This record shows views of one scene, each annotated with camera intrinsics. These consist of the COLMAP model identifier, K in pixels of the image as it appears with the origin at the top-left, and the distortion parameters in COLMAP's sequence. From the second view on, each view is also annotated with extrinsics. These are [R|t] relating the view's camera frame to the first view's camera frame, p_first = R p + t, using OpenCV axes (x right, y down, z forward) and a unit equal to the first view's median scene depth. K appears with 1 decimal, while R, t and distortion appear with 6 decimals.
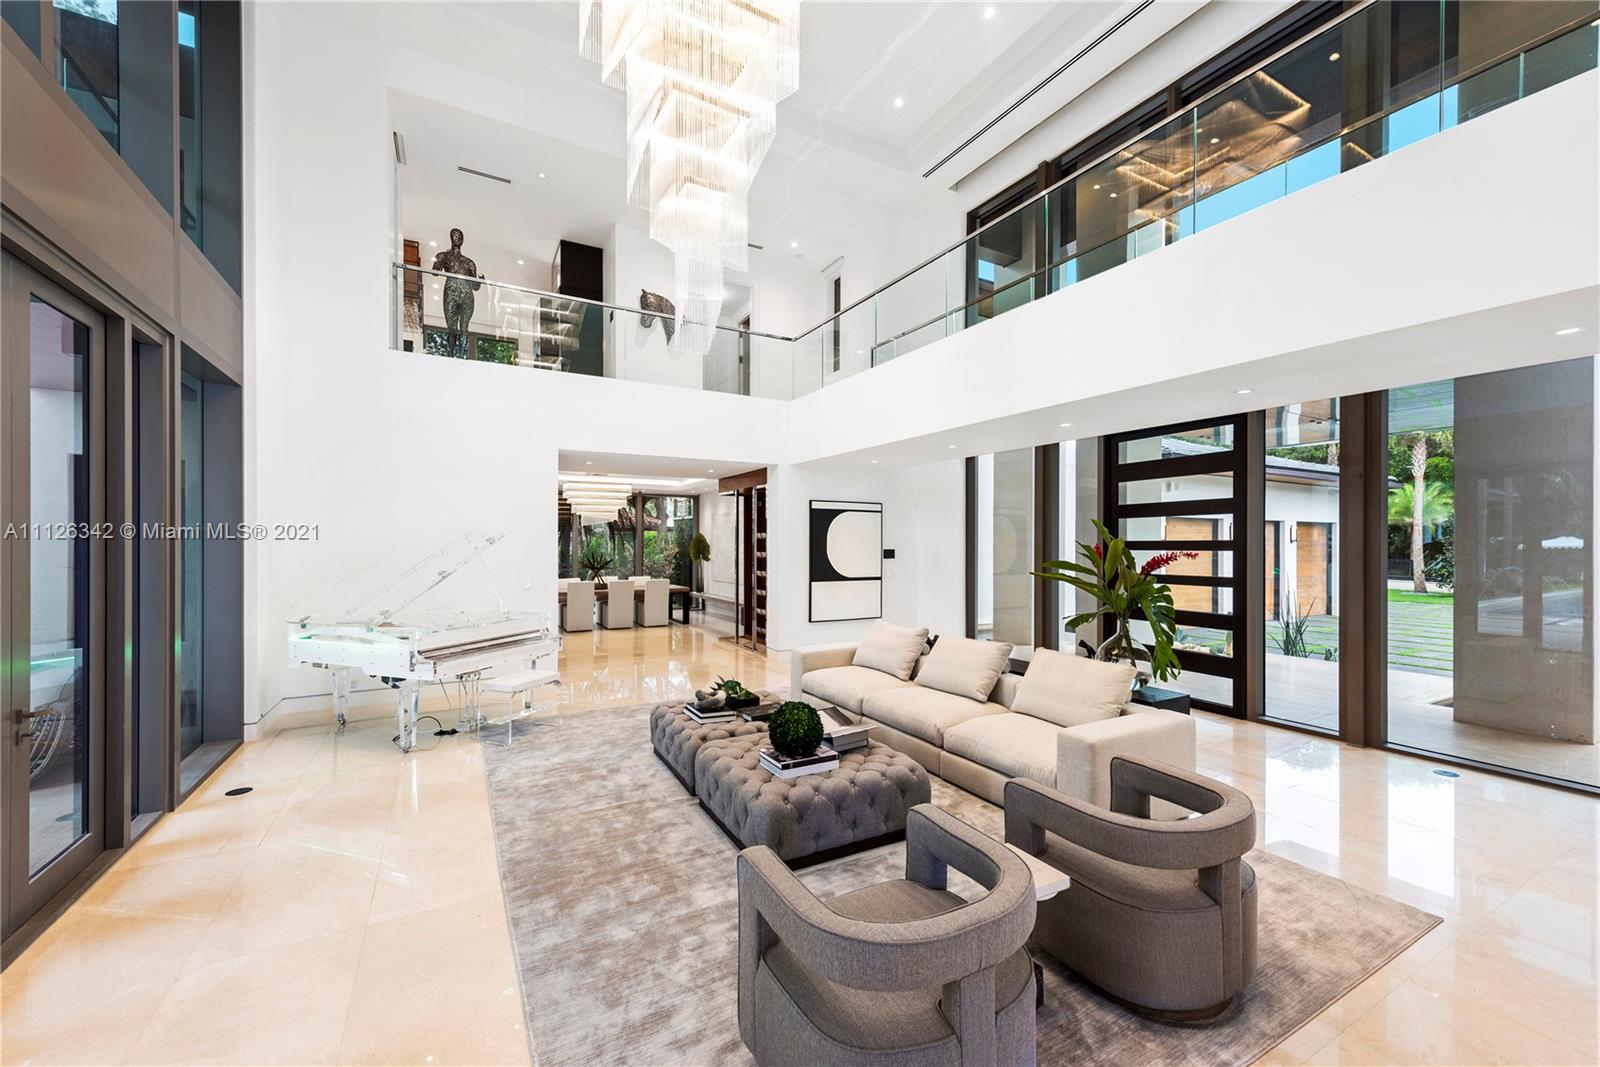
lens RADIAL K [[641.1, 0, 800.0], [0, 641.1, 533.5], [0, 0, 1]] dist [-0.000042, -0.000002]
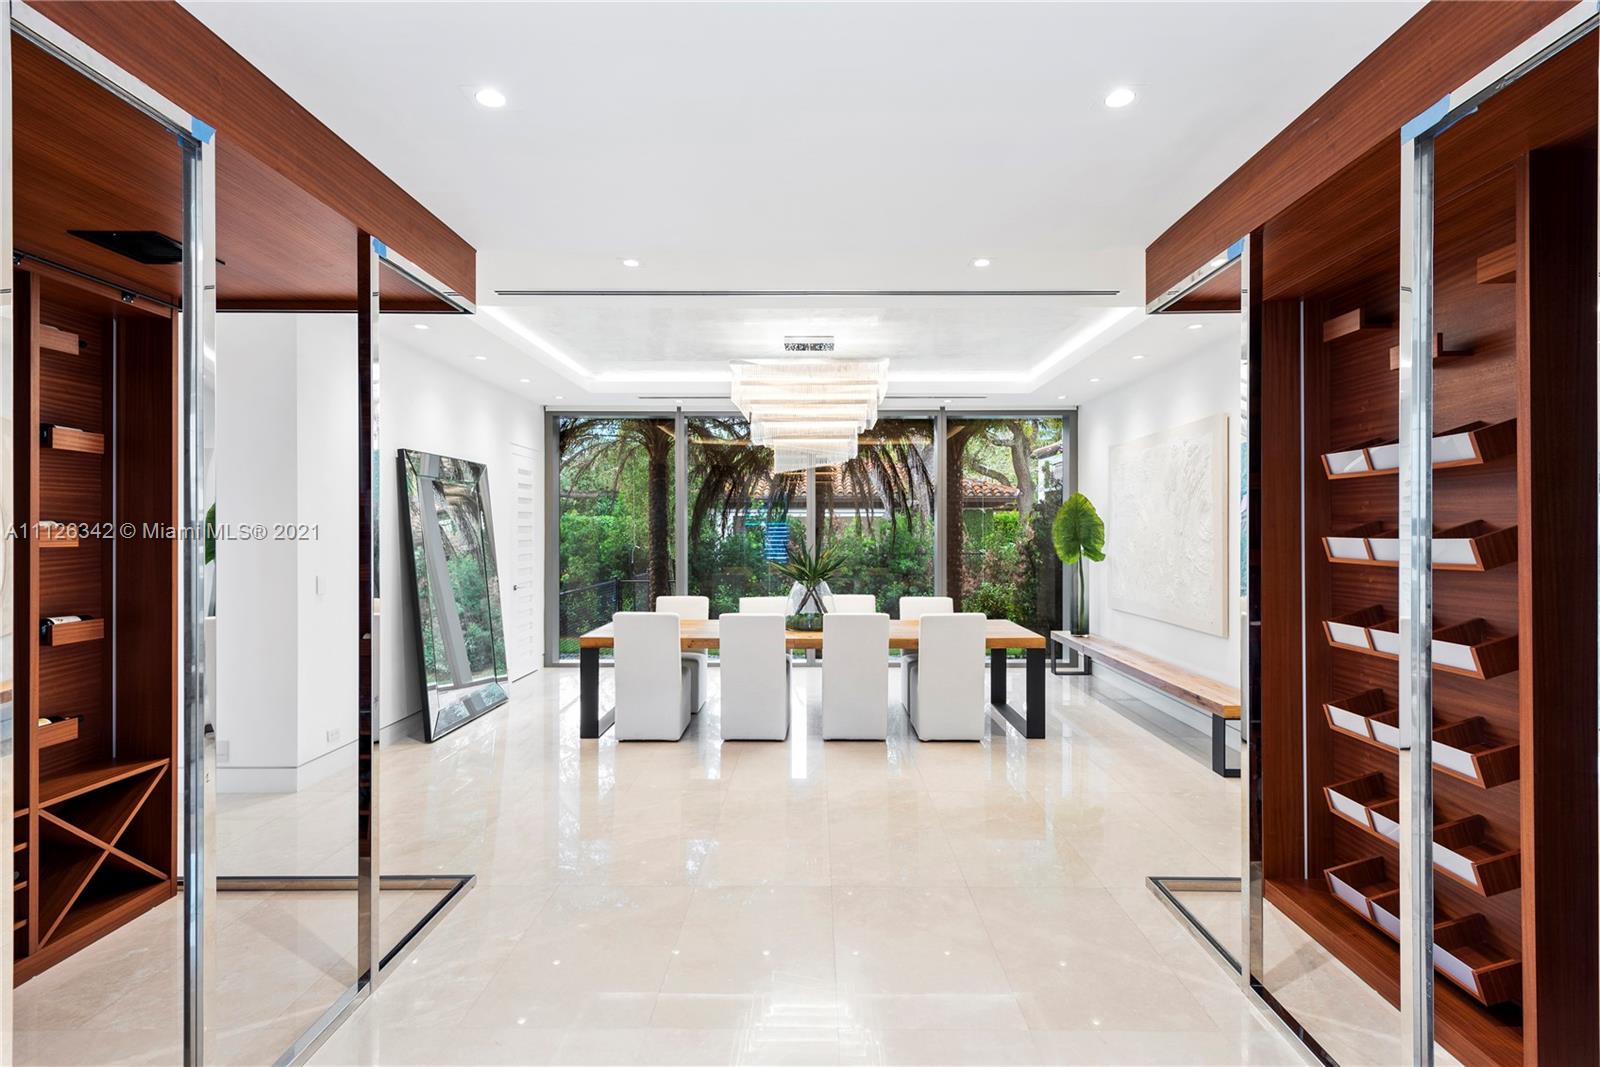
lens RADIAL K [[785.0, 0, 800.0], [0, 785.0, 533.5], [0, 0, 1]] dist [-0.001427, -0.000601]
pose [[0.871793, 0.002950, -0.489866, -0.064240], [0.004521, 0.999891, 0.014067, 0.017792], [0.489854, -0.014478, 0.871684, 0.465856]]
